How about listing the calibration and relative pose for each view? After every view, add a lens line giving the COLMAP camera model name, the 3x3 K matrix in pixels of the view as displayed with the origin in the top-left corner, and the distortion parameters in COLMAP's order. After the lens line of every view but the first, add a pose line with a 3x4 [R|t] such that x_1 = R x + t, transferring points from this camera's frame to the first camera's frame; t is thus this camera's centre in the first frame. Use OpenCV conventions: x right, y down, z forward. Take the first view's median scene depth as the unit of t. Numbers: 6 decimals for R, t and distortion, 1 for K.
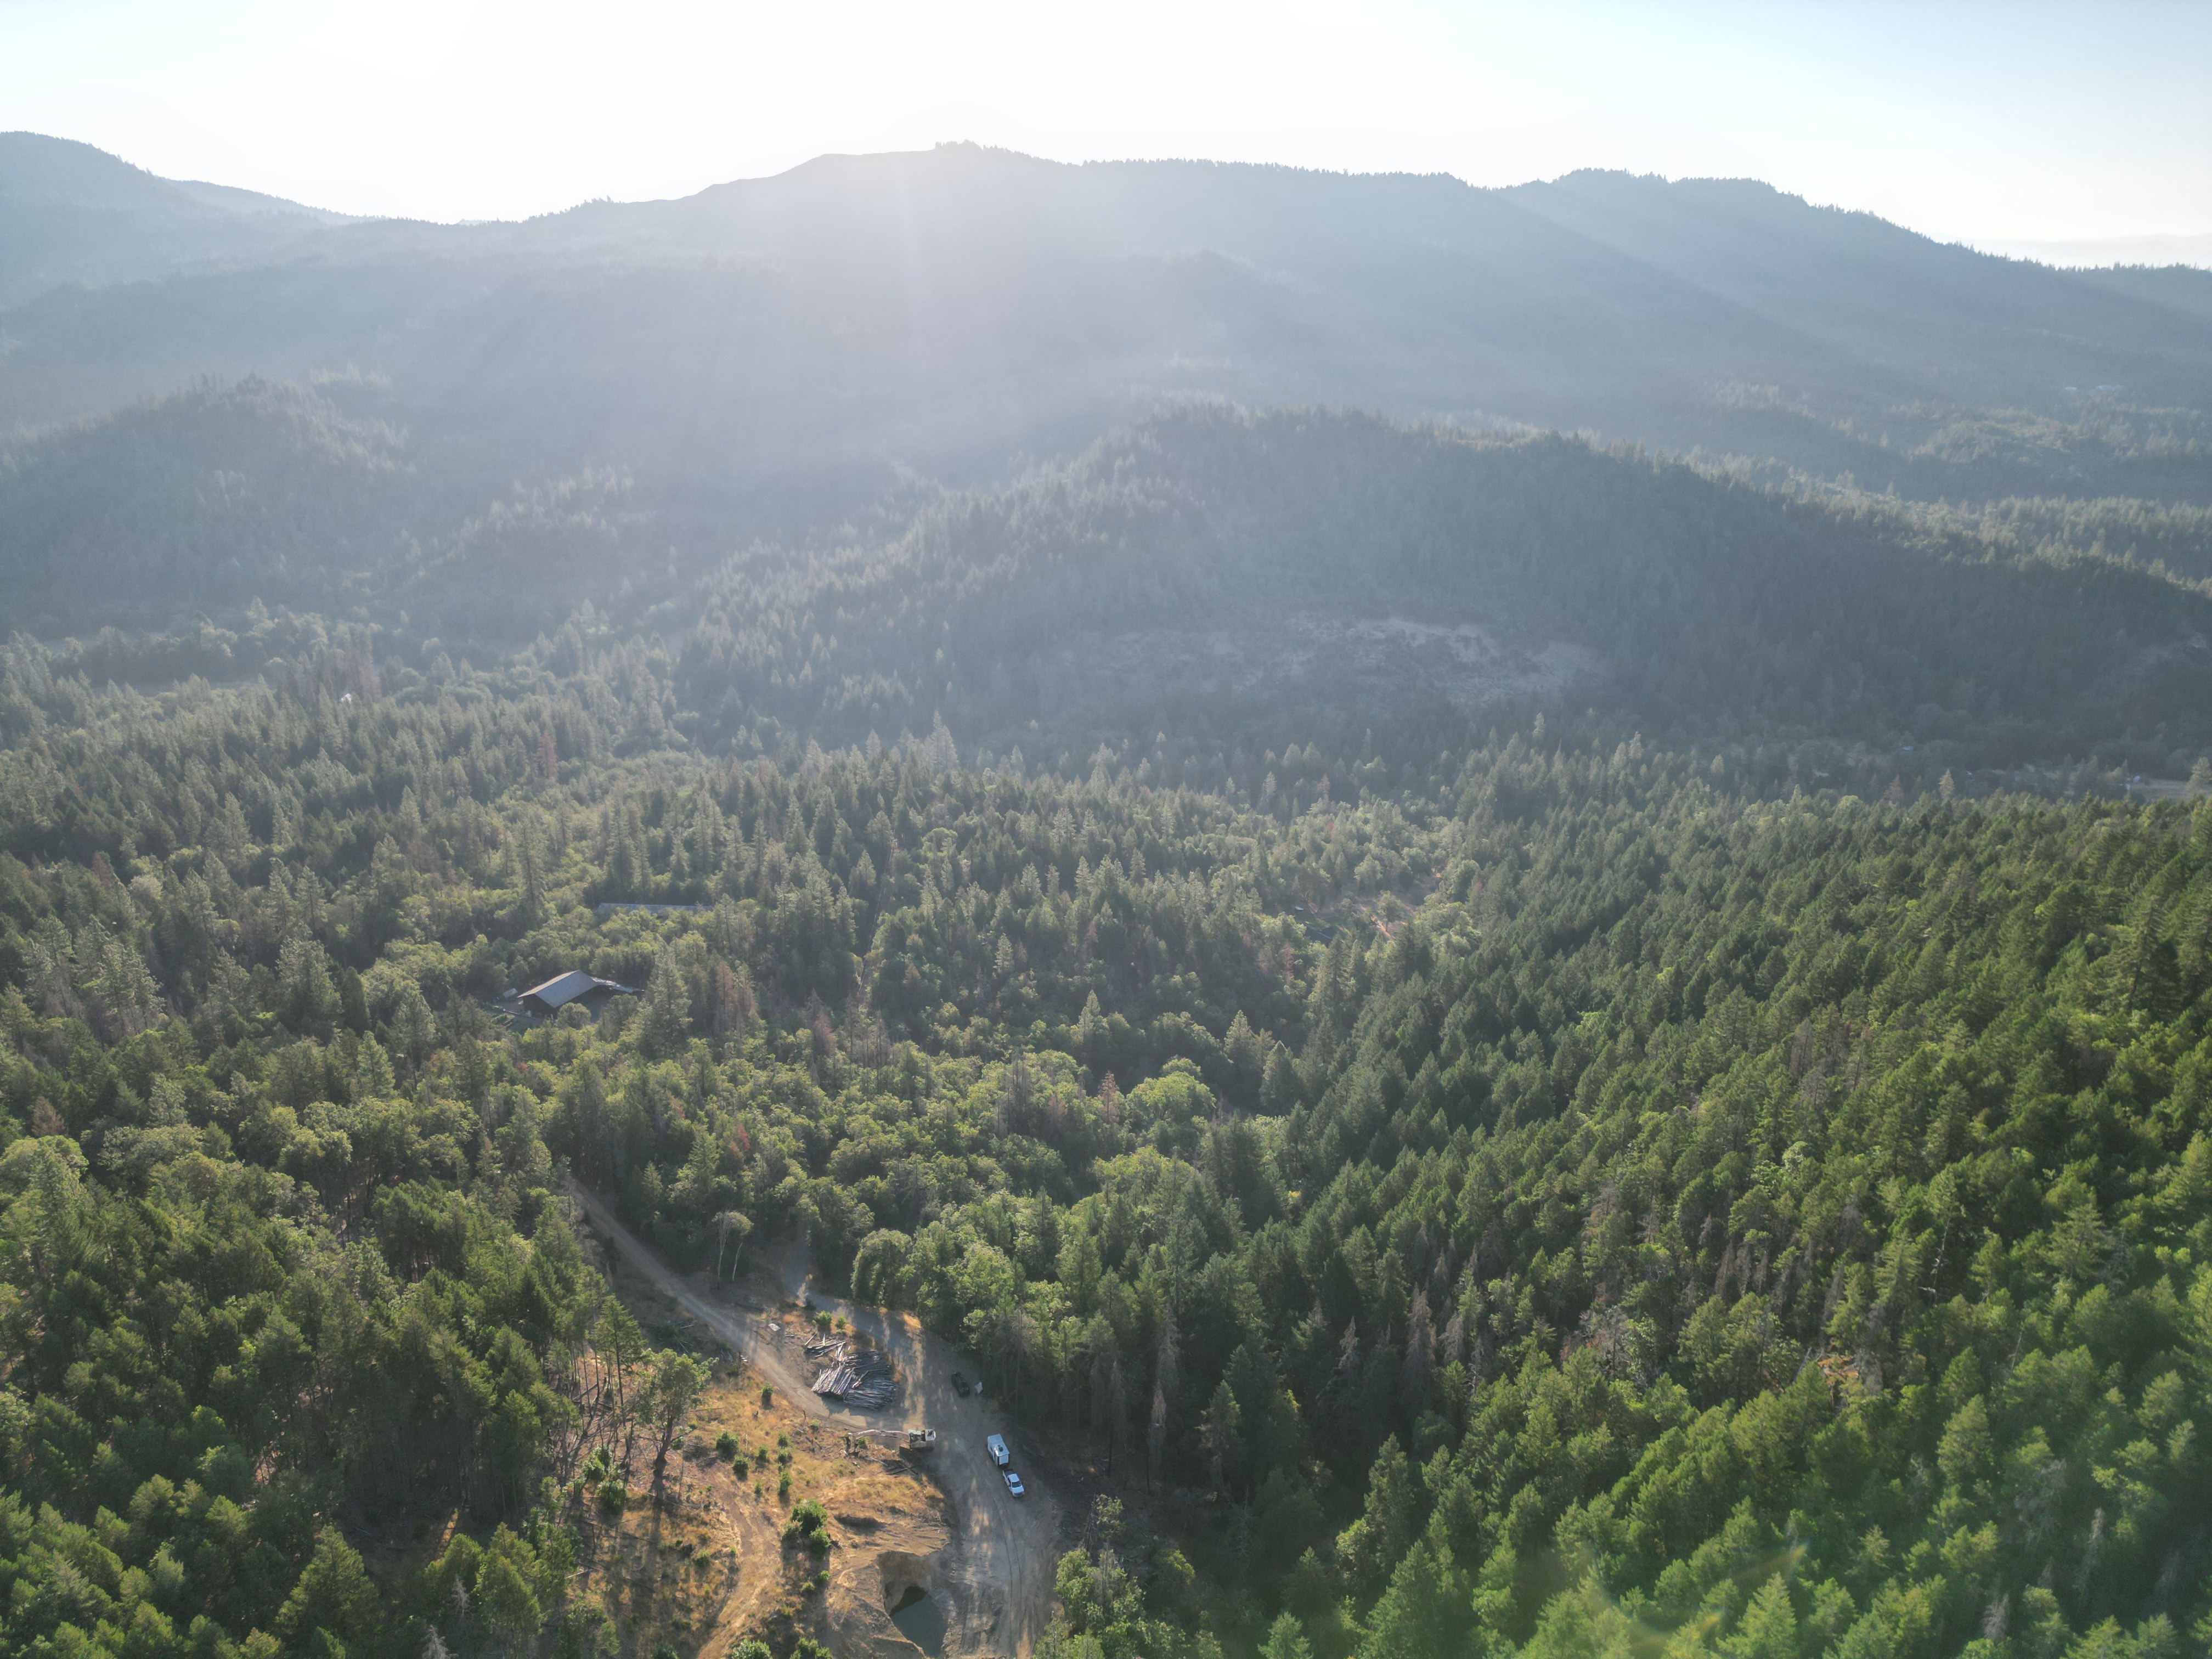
lens RADIAL K [[1543.2, 0, 1111.4], [0, 1543.2, 827.8], [0, 0, 1]] dist [0.079895, -0.074582]
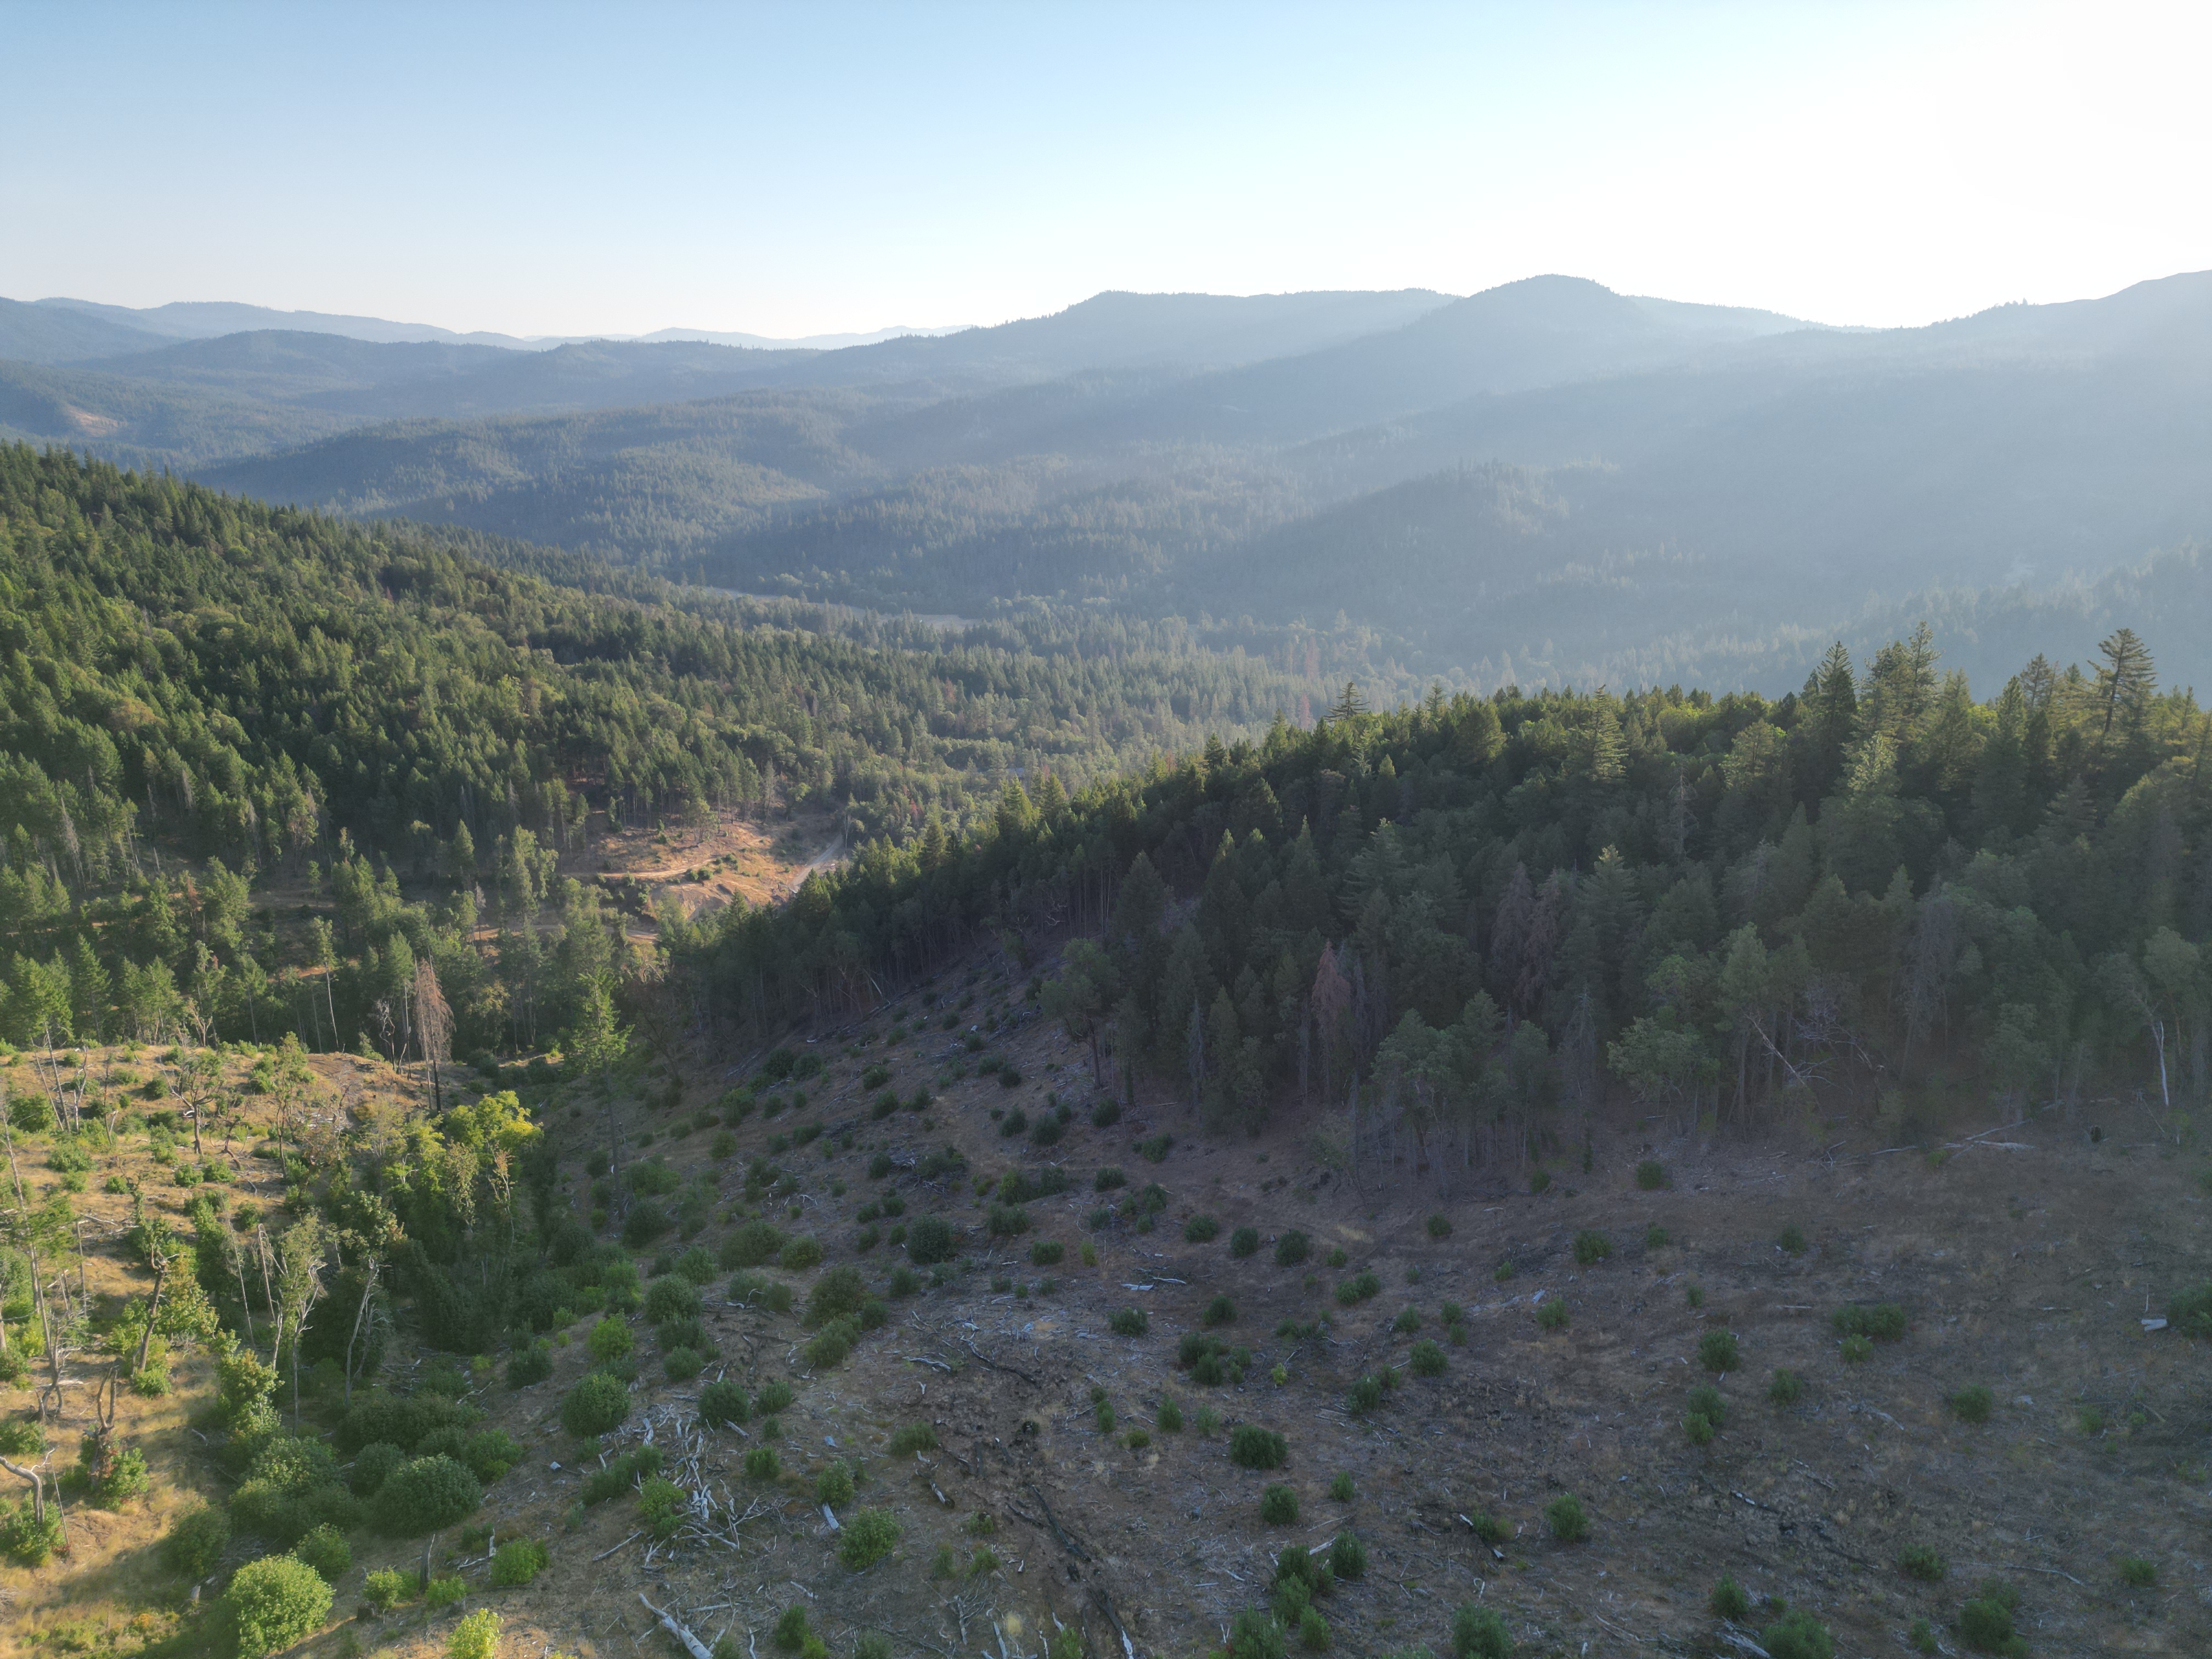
lens RADIAL K [[1543.2, 0, 1114.7], [0, 1543.2, 830.1], [0, 0, 1]] dist [0.079895, -0.074582]
pose [[0.619182, 0.217966, -0.754390, 0.143969], [-0.262631, 0.962861, 0.062640, 0.003700], [0.740026, 0.159340, 0.653431, -0.009073]]
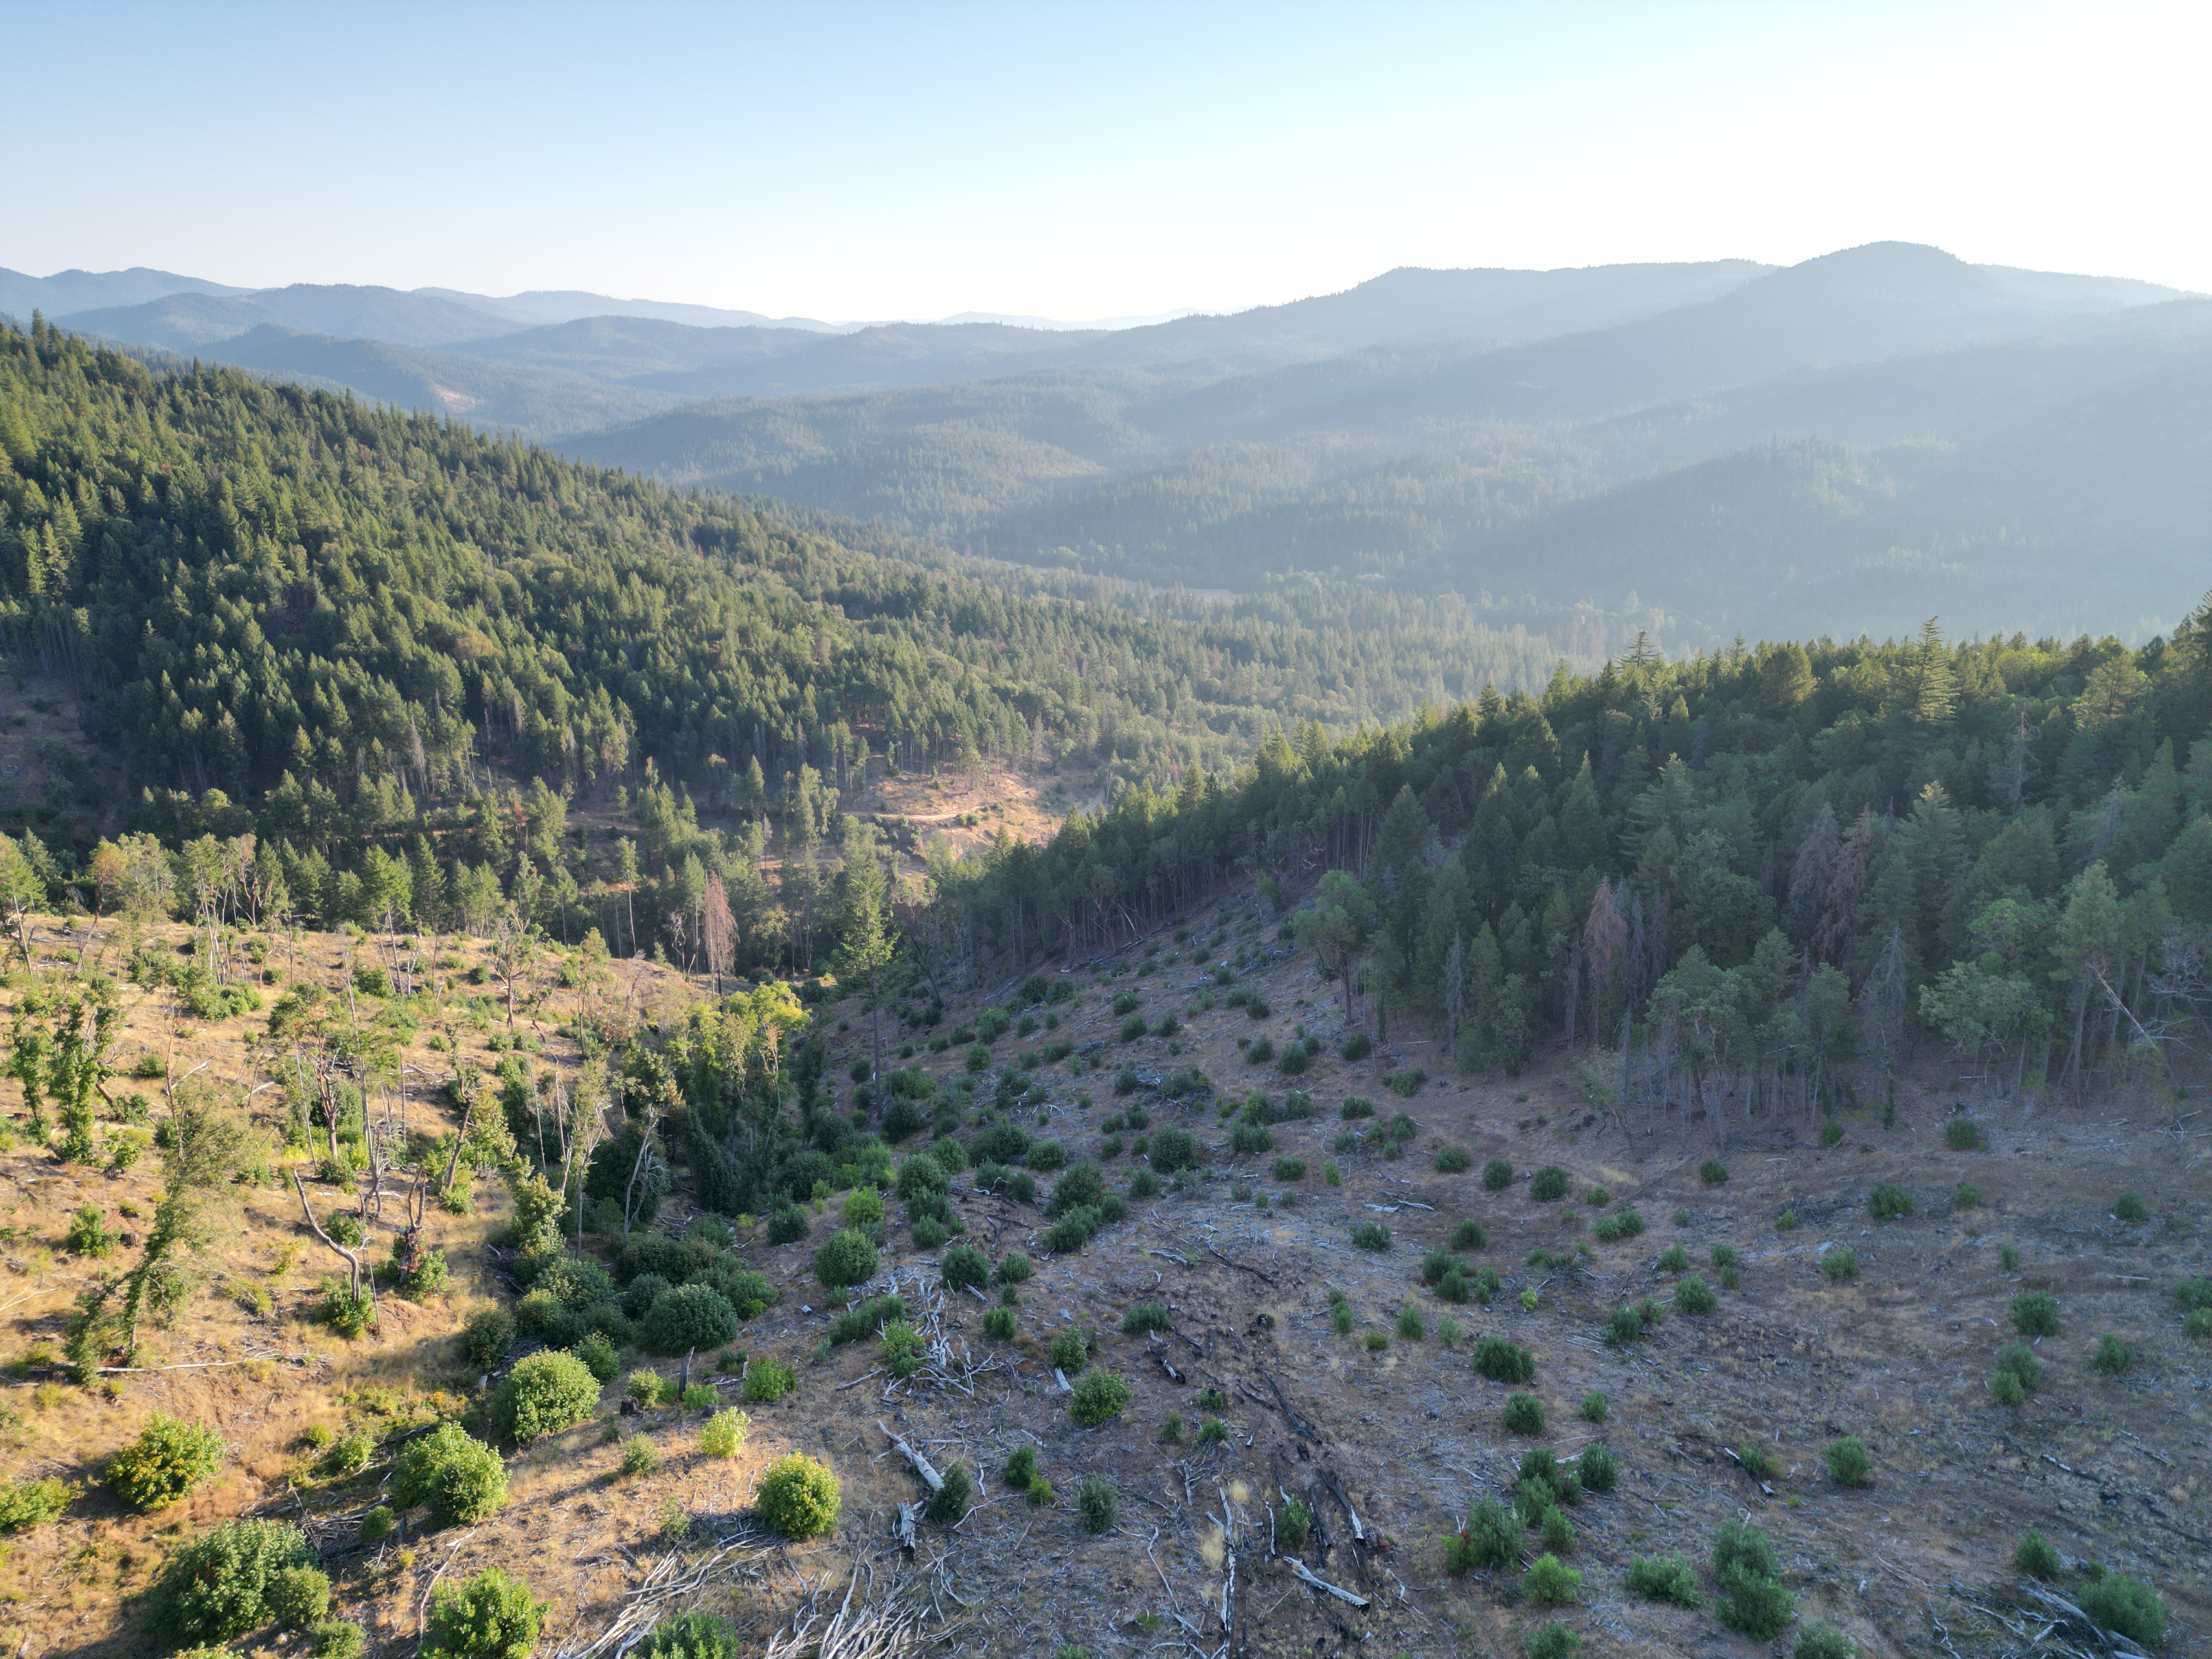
lens RADIAL K [[1543.2, 0, 1114.6], [0, 1543.2, 829.9], [0, 0, 1]] dist [0.079895, -0.074582]
pose [[0.473018, 0.253292, -0.843858, 0.143977], [-0.294387, 0.948175, 0.119587, 0.006321], [0.830415, 0.191854, 0.523070, -0.008111]]
